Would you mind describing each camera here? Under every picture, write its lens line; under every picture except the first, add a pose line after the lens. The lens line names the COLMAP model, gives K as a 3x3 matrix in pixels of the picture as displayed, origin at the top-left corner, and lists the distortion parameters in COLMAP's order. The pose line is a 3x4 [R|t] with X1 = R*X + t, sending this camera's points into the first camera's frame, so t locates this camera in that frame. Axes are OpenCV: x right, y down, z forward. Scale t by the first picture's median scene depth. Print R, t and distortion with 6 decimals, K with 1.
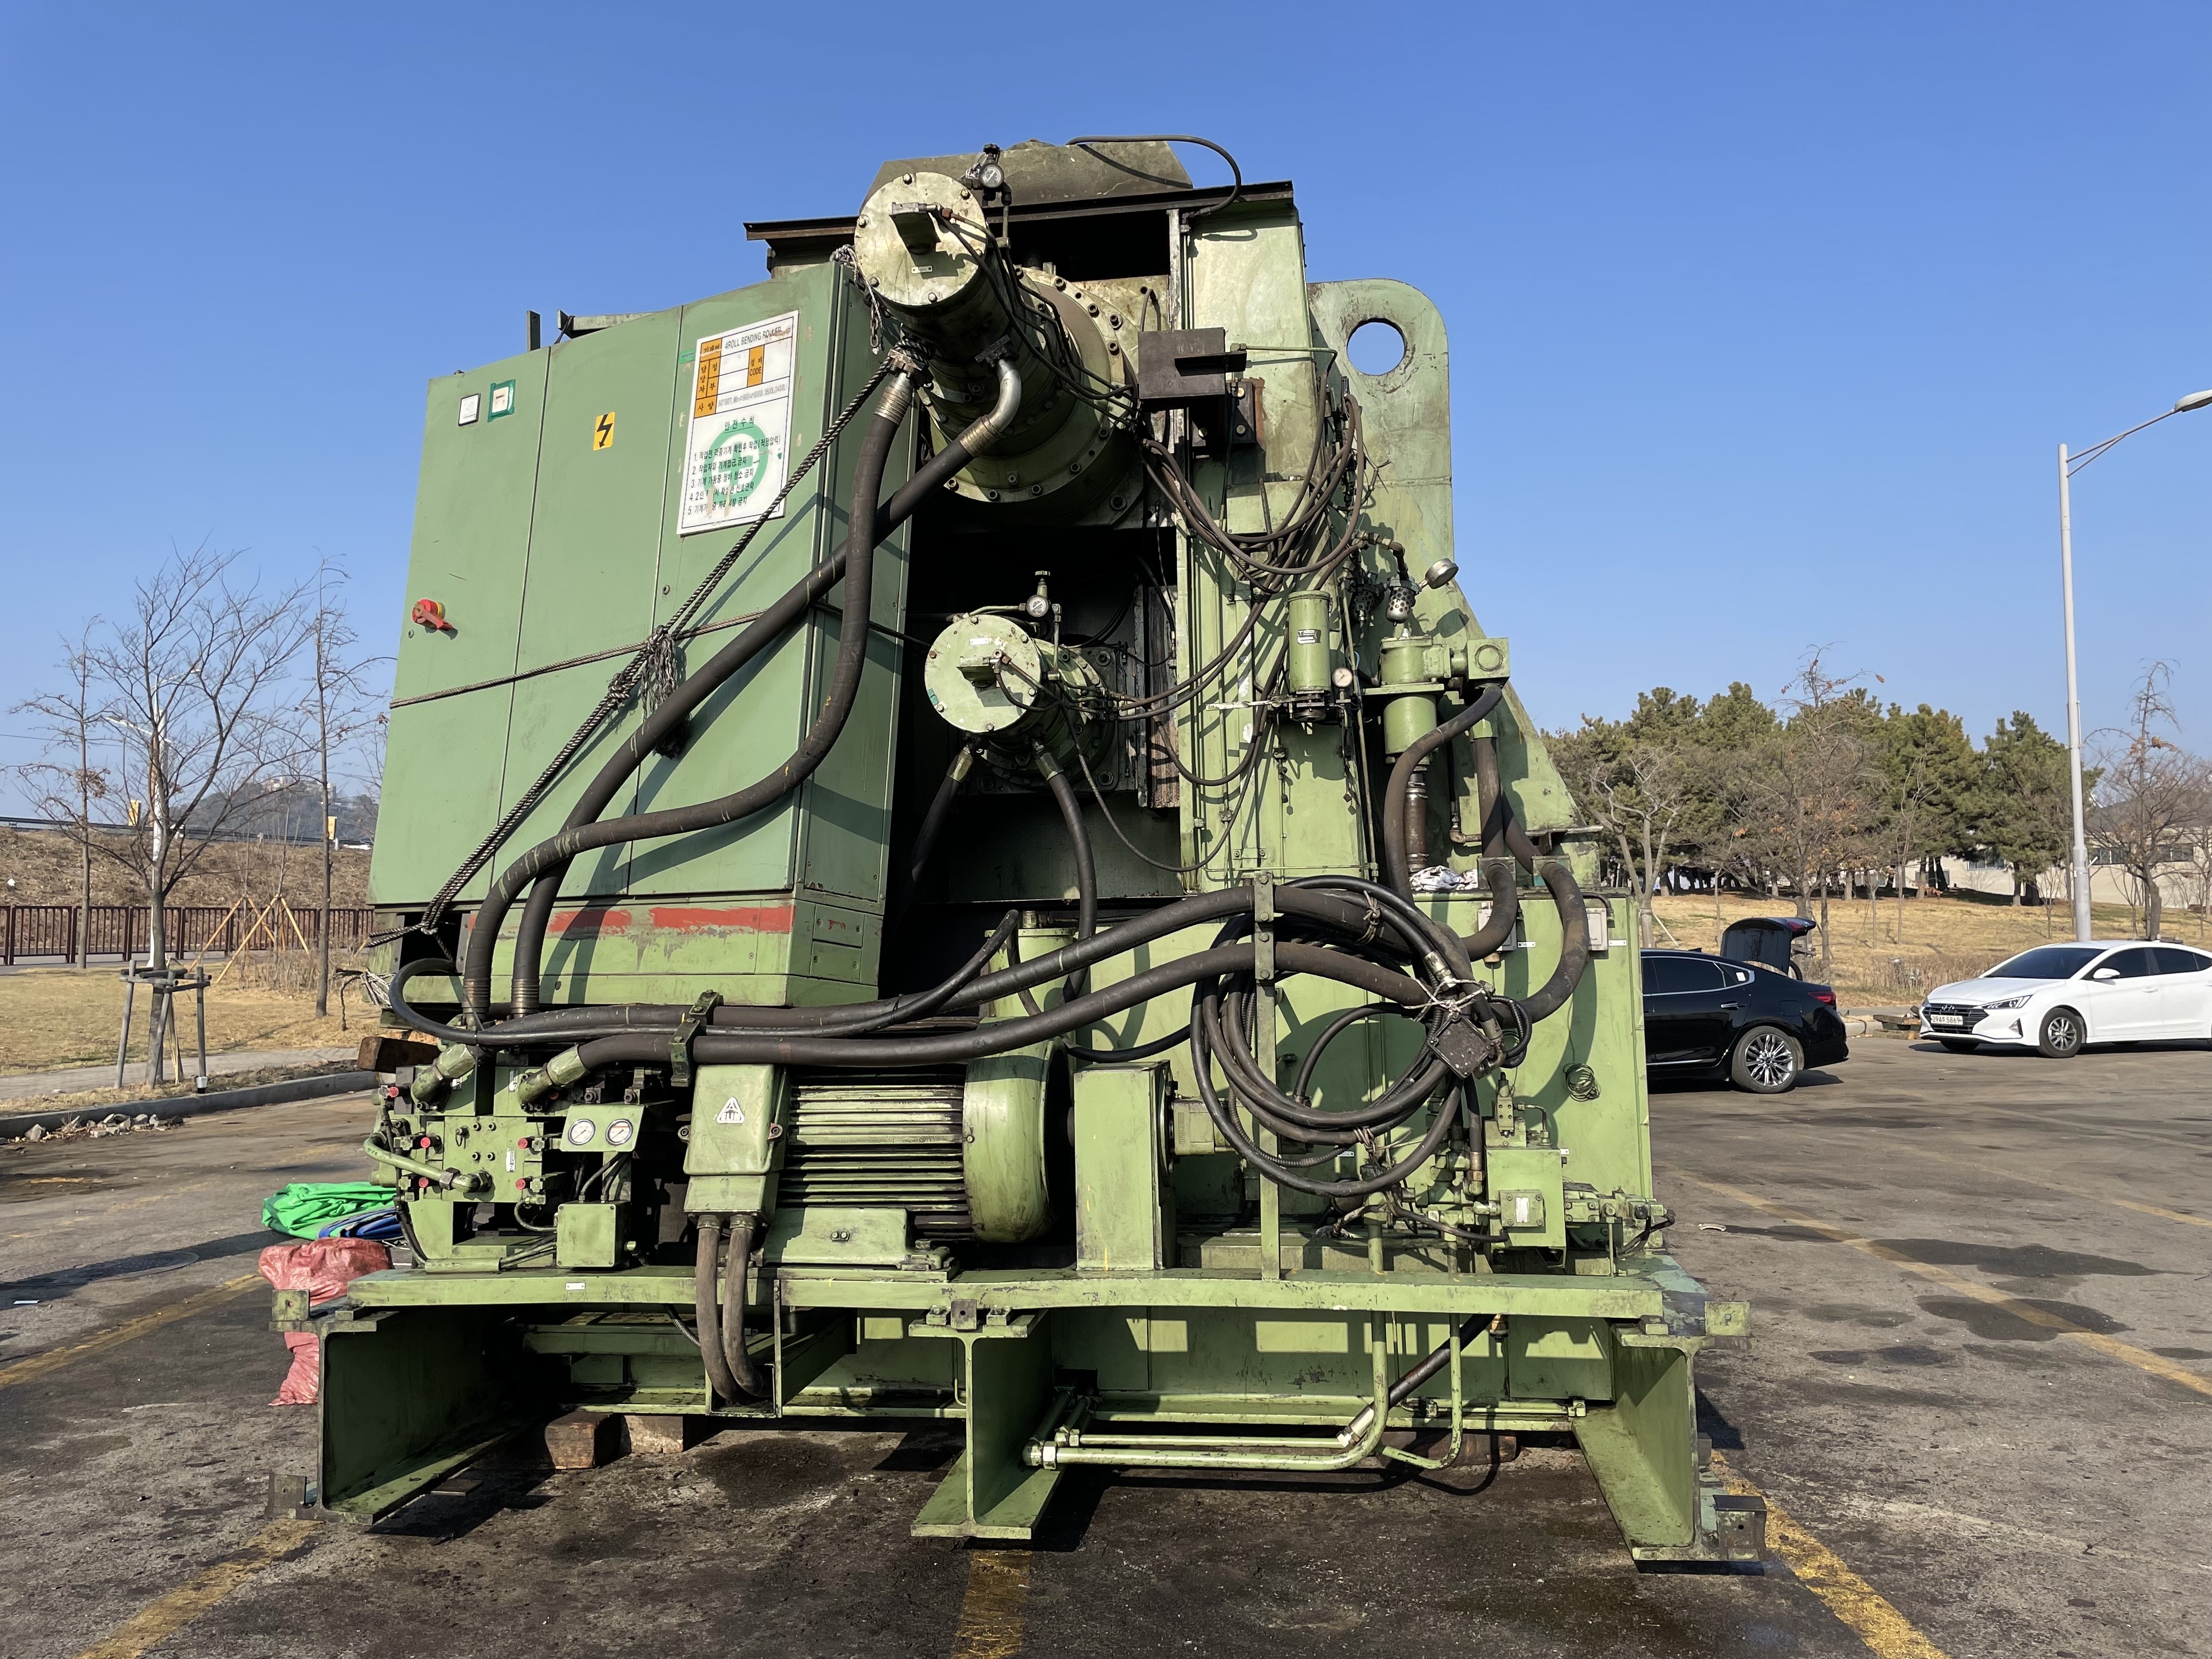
lens RADIAL K [[1681.6, 0, 1106.0], [0, 1681.6, 829.5], [0, 0, 1]] dist [0.065073, -0.000575]
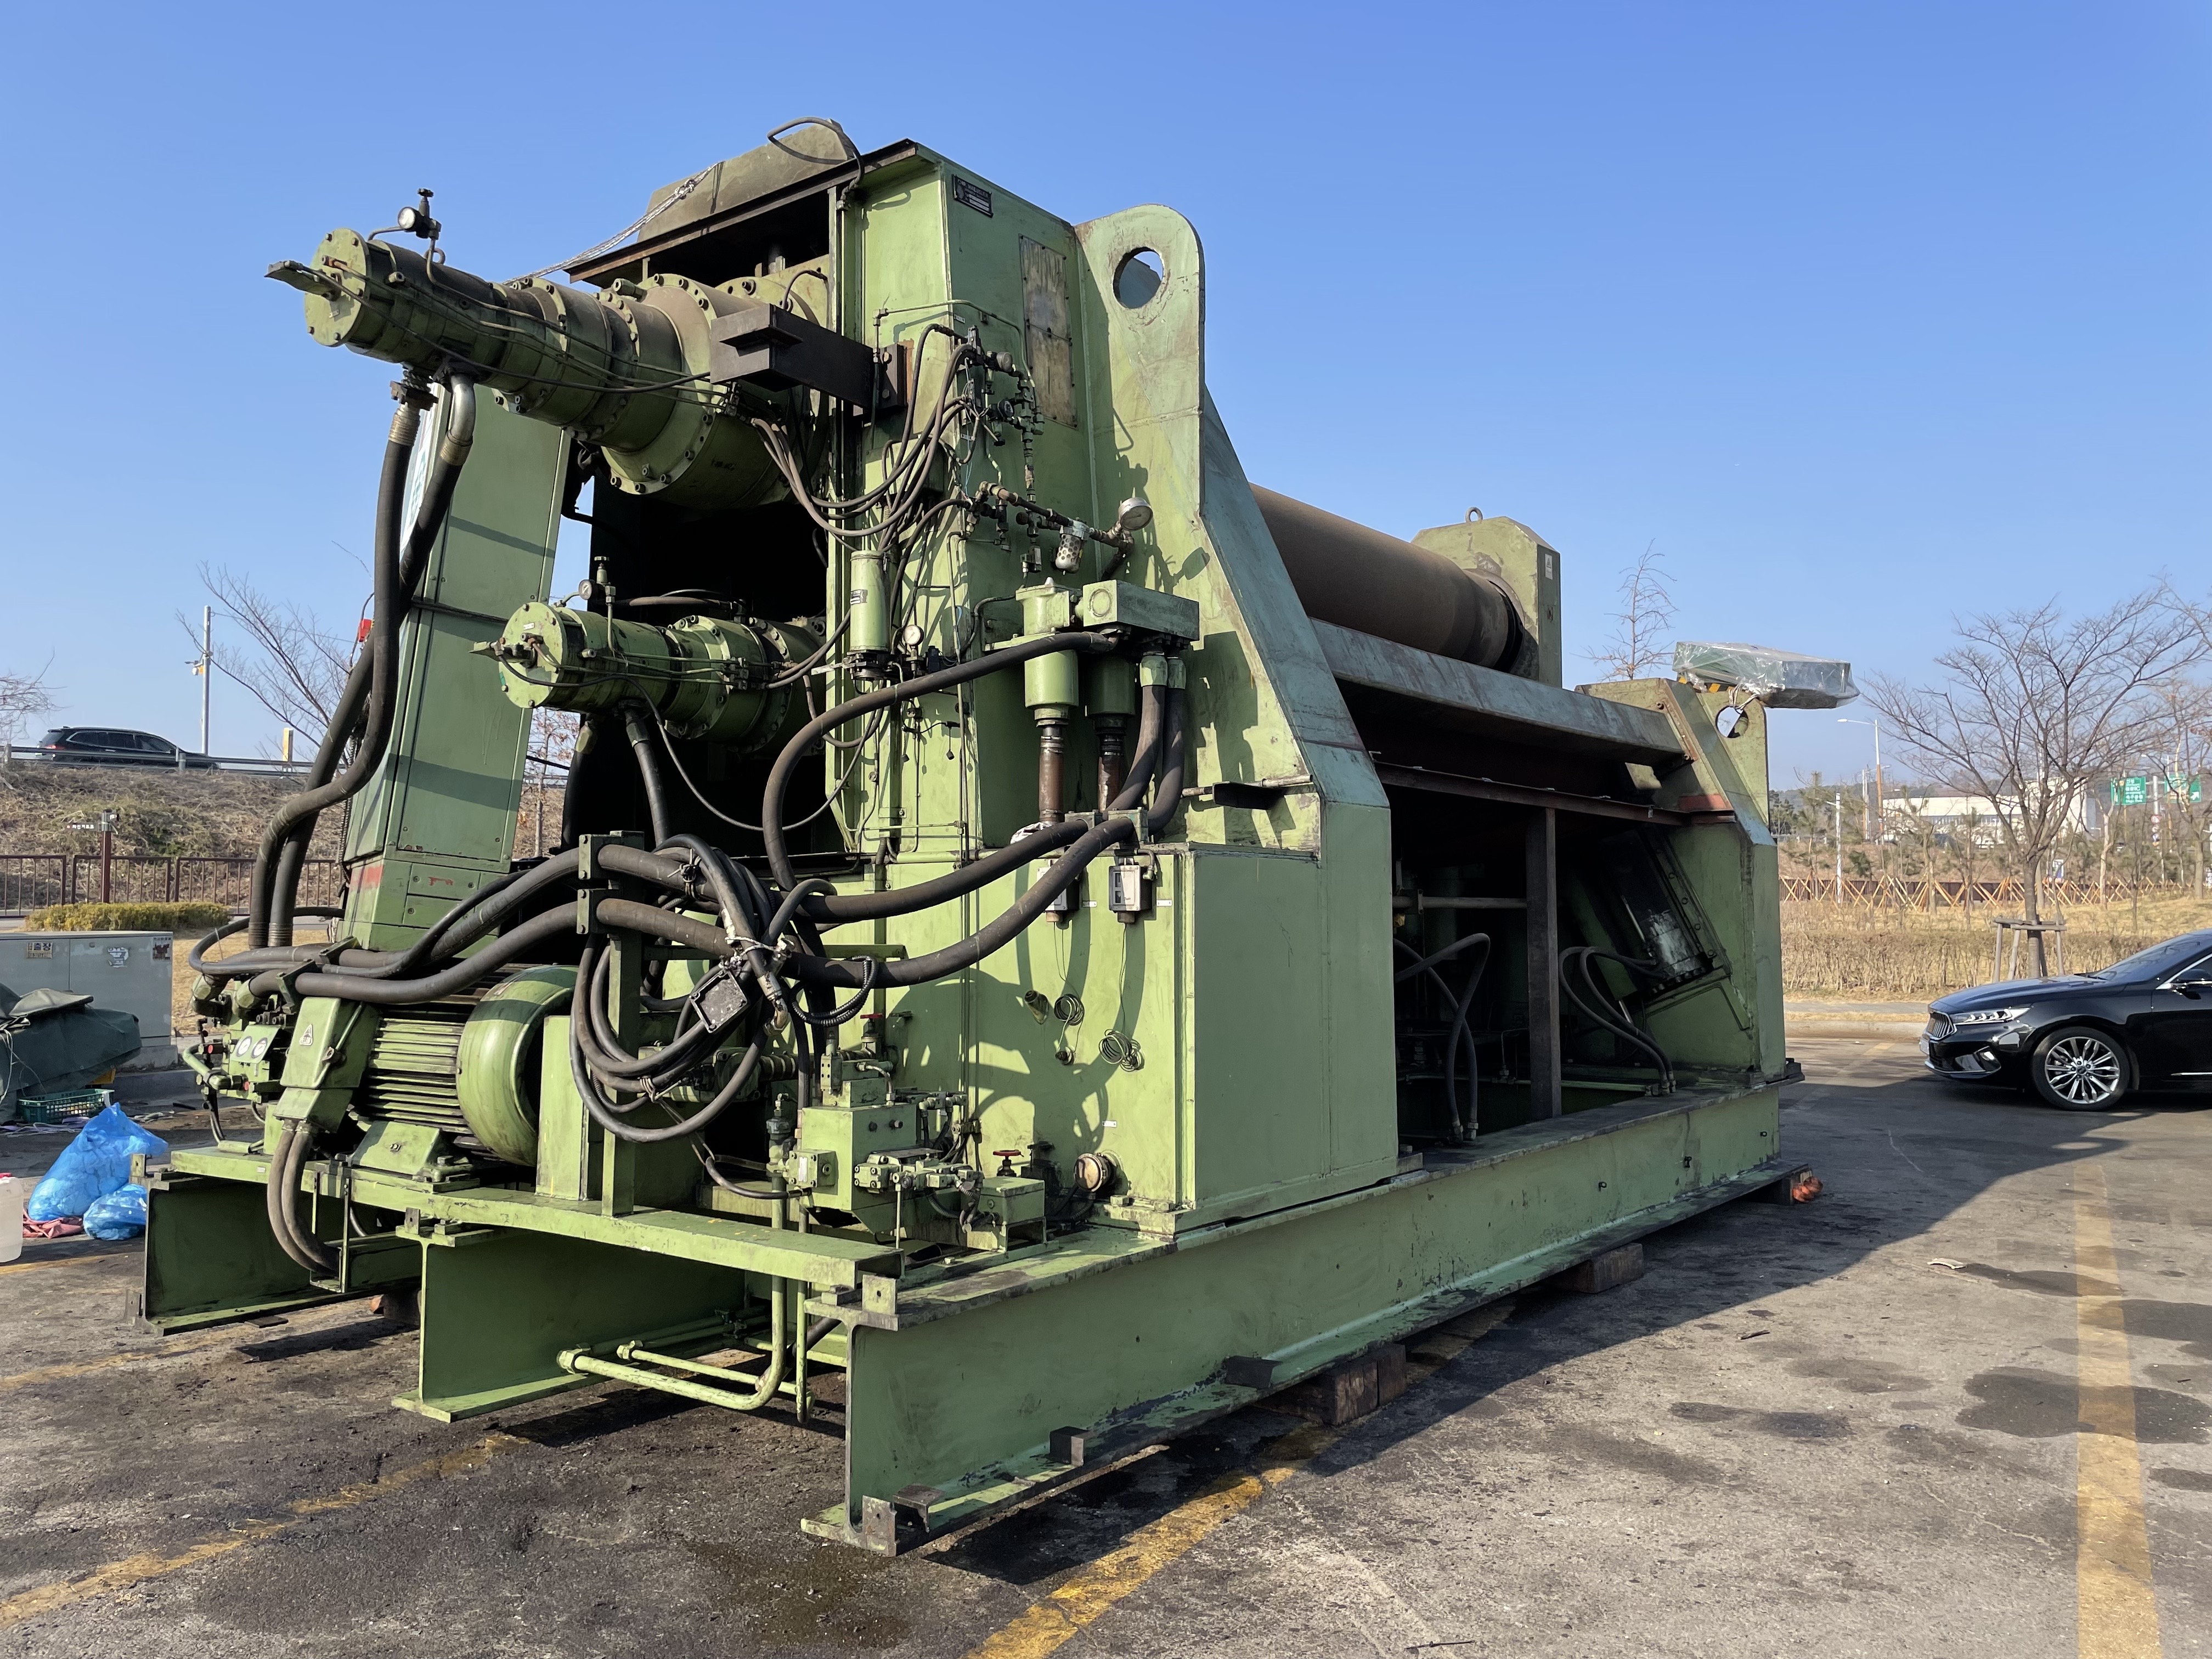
lens RADIAL K [[1657.9, 0, 1106.0], [0, 1657.9, 829.5], [0, 0, 1]] dist [0.071642, -0.078564]
pose [[0.874719, -0.013966, -0.484429, 0.710594], [0.022126, 0.999693, 0.011130, 0.016458], [0.484125, -0.020454, 0.874760, 0.196448]]
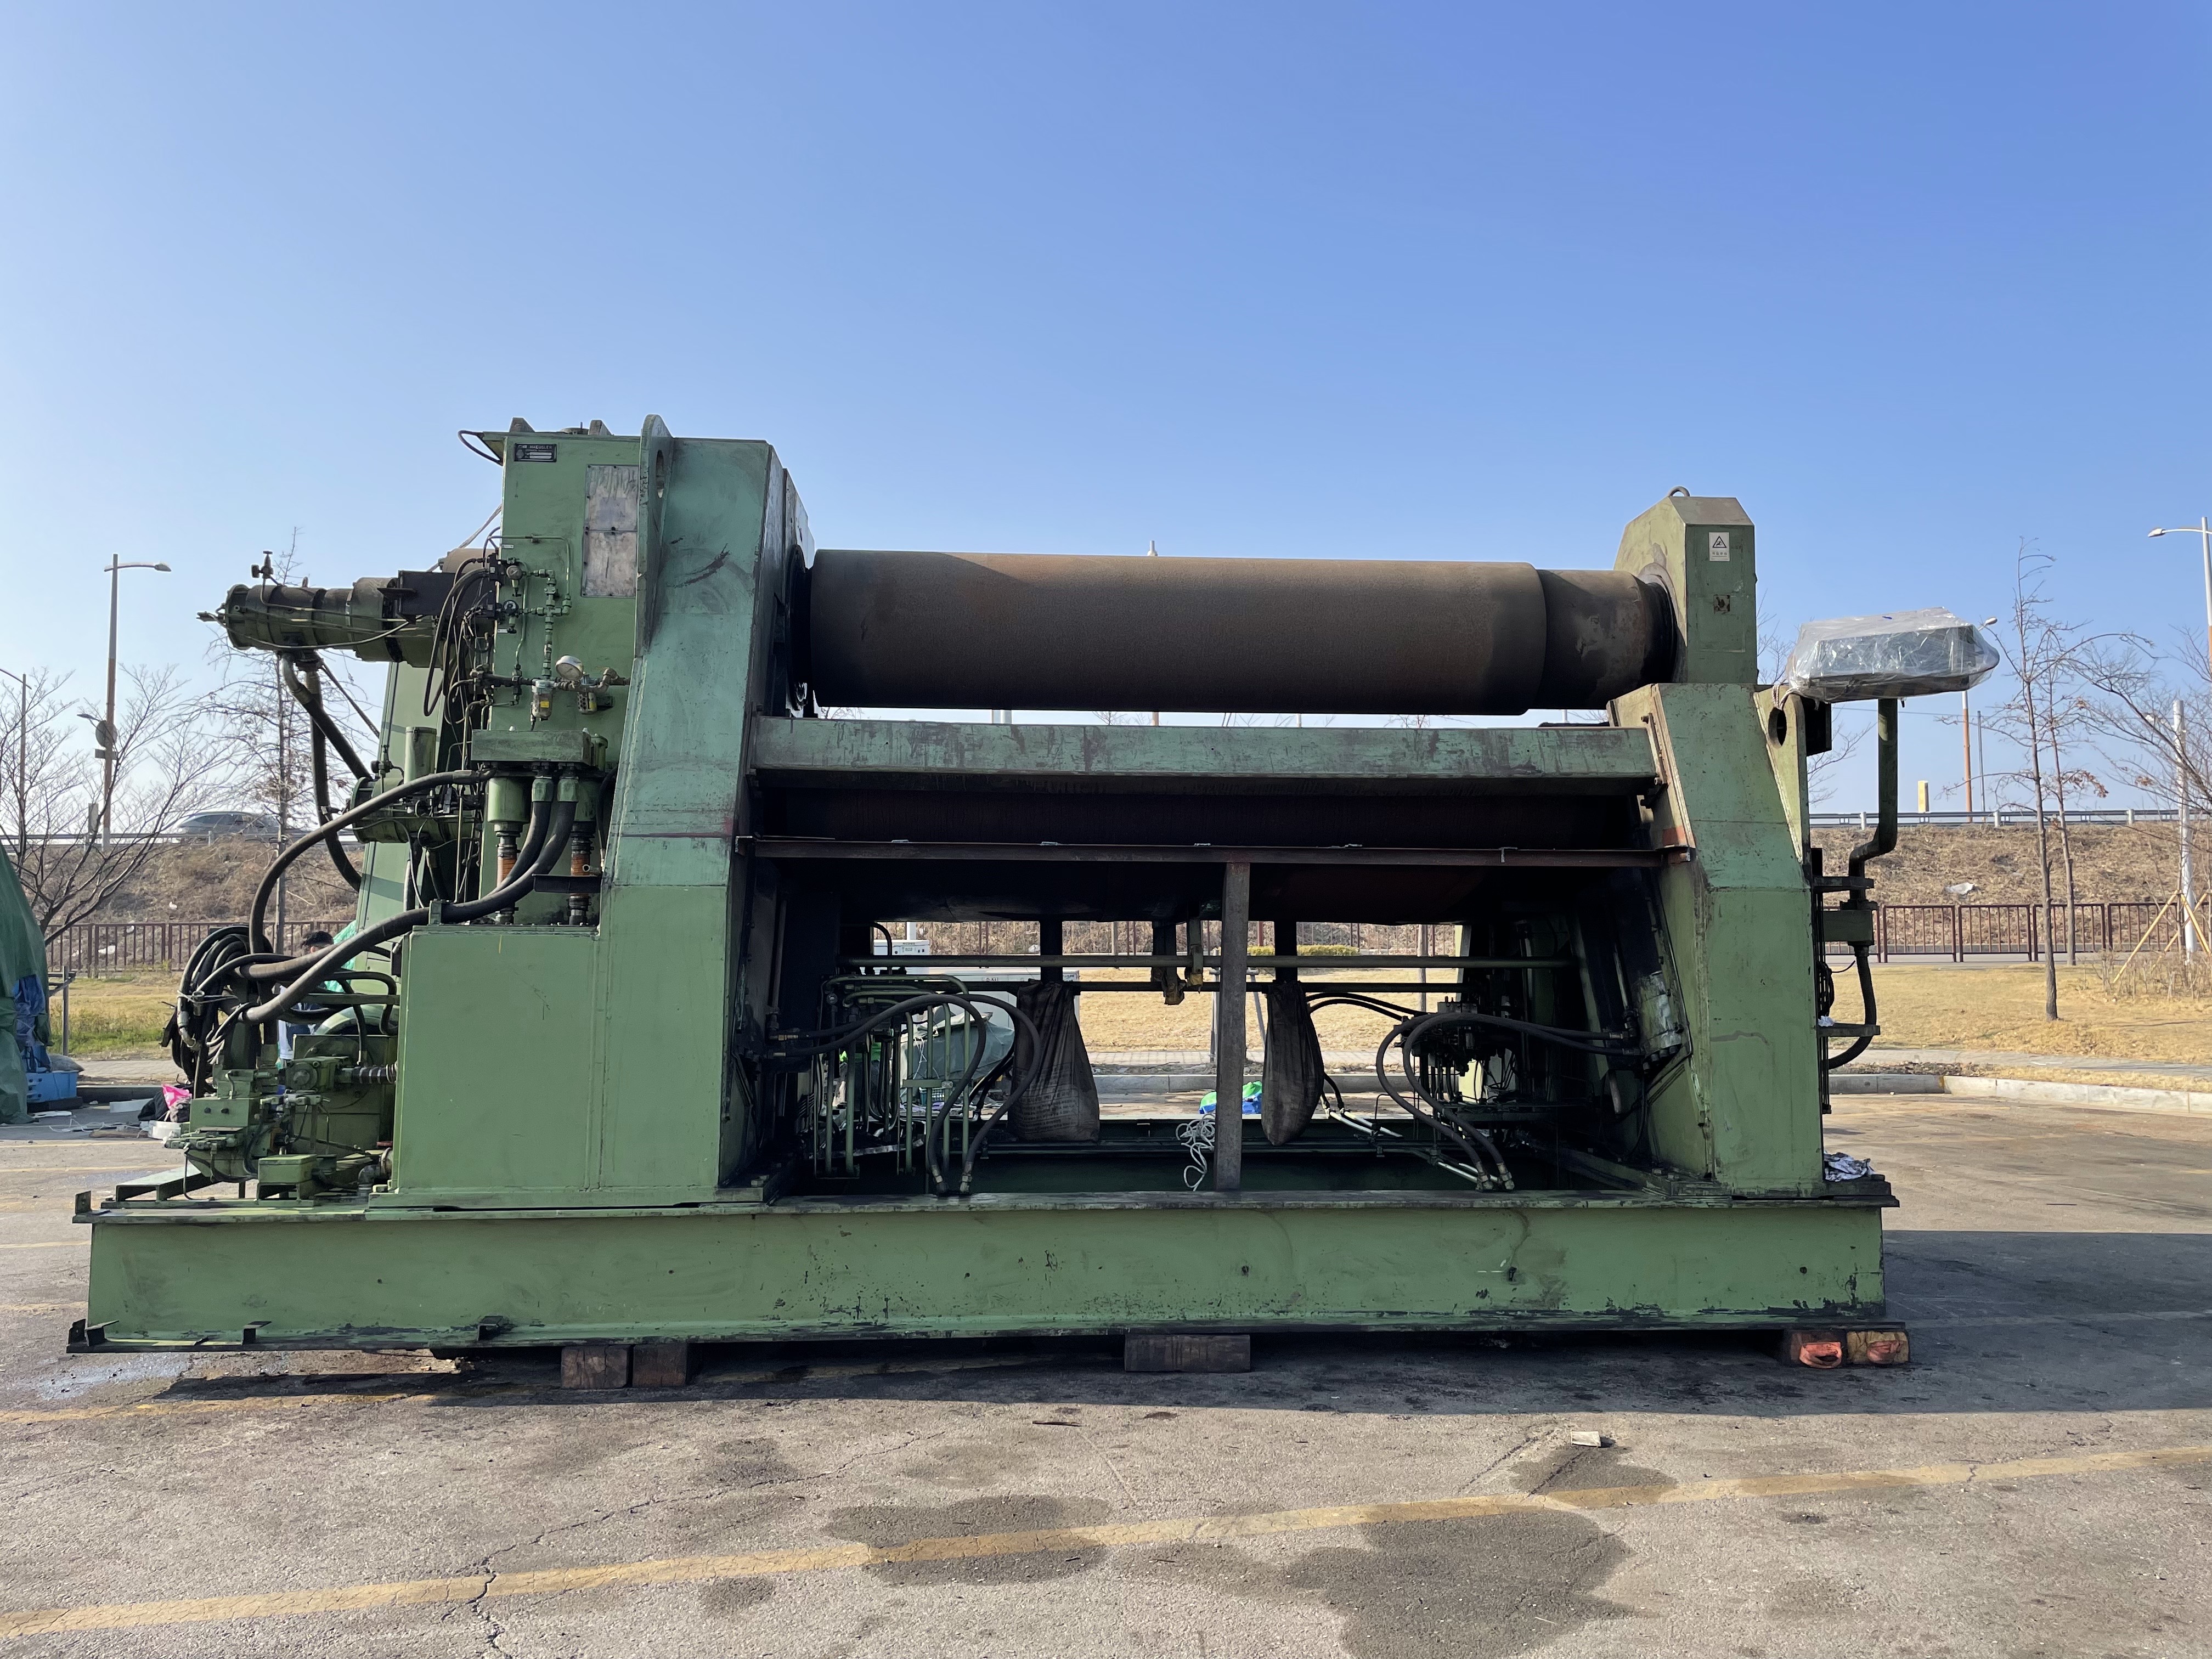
lens RADIAL K [[1649.4, 0, 1106.4], [0, 1649.4, 811.1], [0, 0, 1]] dist [-0.004824, -0.004355]
pose [[0.239035, -0.063283, -0.968947, 1.631264], [0.060172, 0.996922, -0.050266, 0.041653], [0.969145, -0.046288, 0.242107, 1.213346]]
